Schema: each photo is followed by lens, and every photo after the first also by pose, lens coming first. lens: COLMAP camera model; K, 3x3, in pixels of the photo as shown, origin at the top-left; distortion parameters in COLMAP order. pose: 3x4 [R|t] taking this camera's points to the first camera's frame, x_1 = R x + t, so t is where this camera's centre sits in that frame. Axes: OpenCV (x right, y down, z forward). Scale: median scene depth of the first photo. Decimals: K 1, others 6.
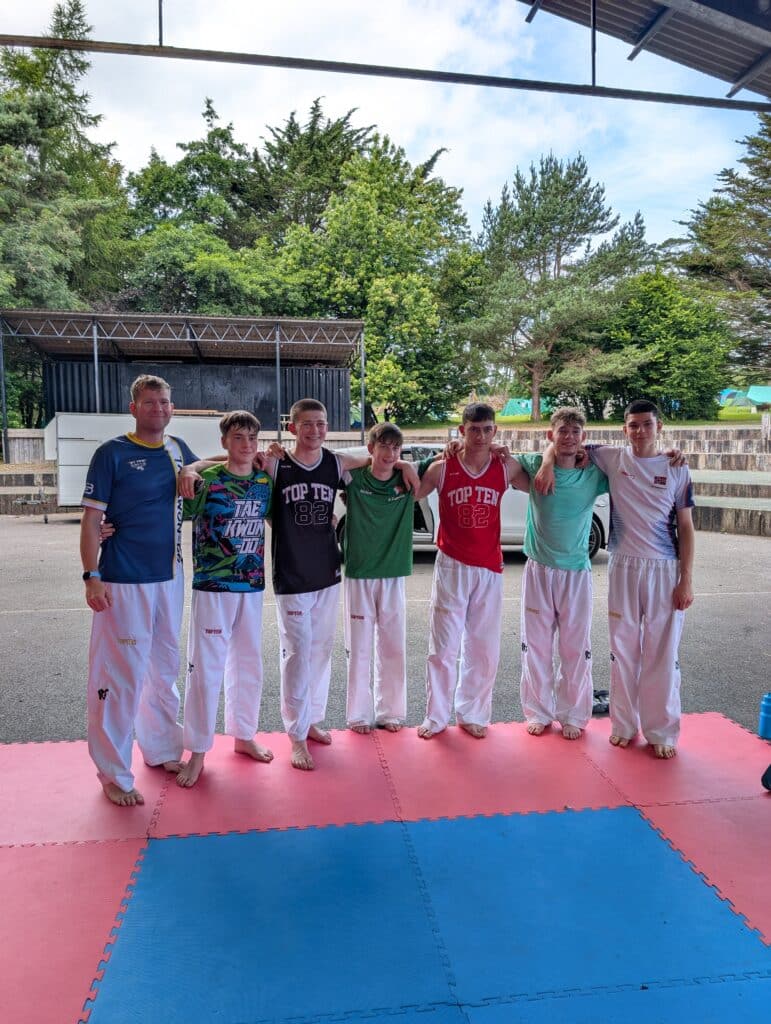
lens RADIAL K [[720.2, 0, 379.0], [0, 720.2, 524.3], [0, 0, 1]] dist [0.005463, -0.009721]
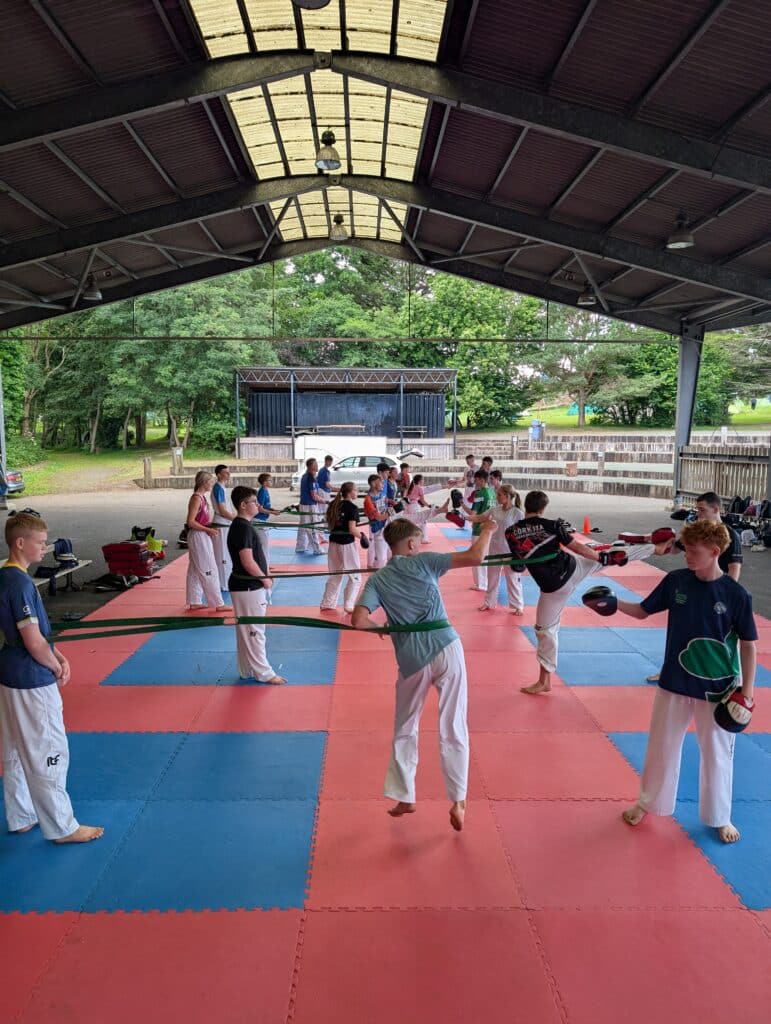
lens RADIAL K [[722.7, 0, 385.5], [0, 722.7, 512.0], [0, 0, 1]] dist [0.096465, -0.002411]
pose [[0.995170, 0.010093, -0.097648, -0.014814], [-0.010476, 0.999939, -0.003407, 0.029449], [0.097608, 0.004413, 0.995215, -0.460802]]
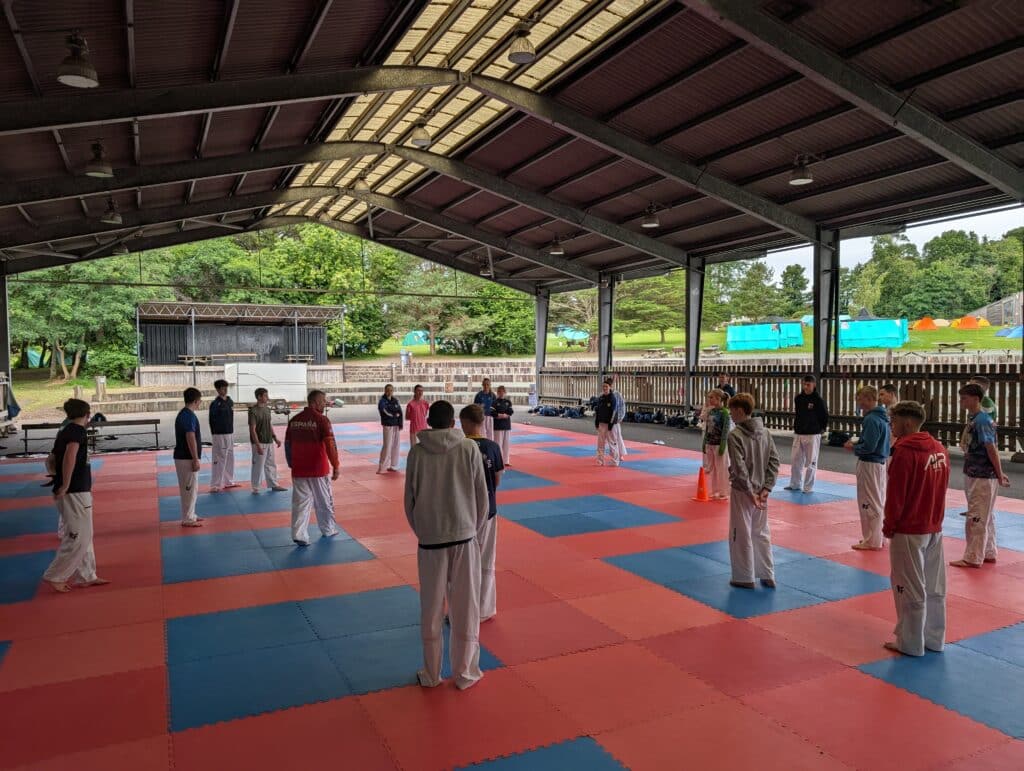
lens RADIAL K [[720.2, 0, 512.0], [0, 720.2, 385.5], [0, 0, 1]] dist [0.005463, -0.009721]
pose [[0.943077, -0.020908, 0.331917, -0.184013], [0.047384, 0.996288, -0.071874, 0.060146], [-0.329182, 0.083510, 0.940566, -0.694136]]
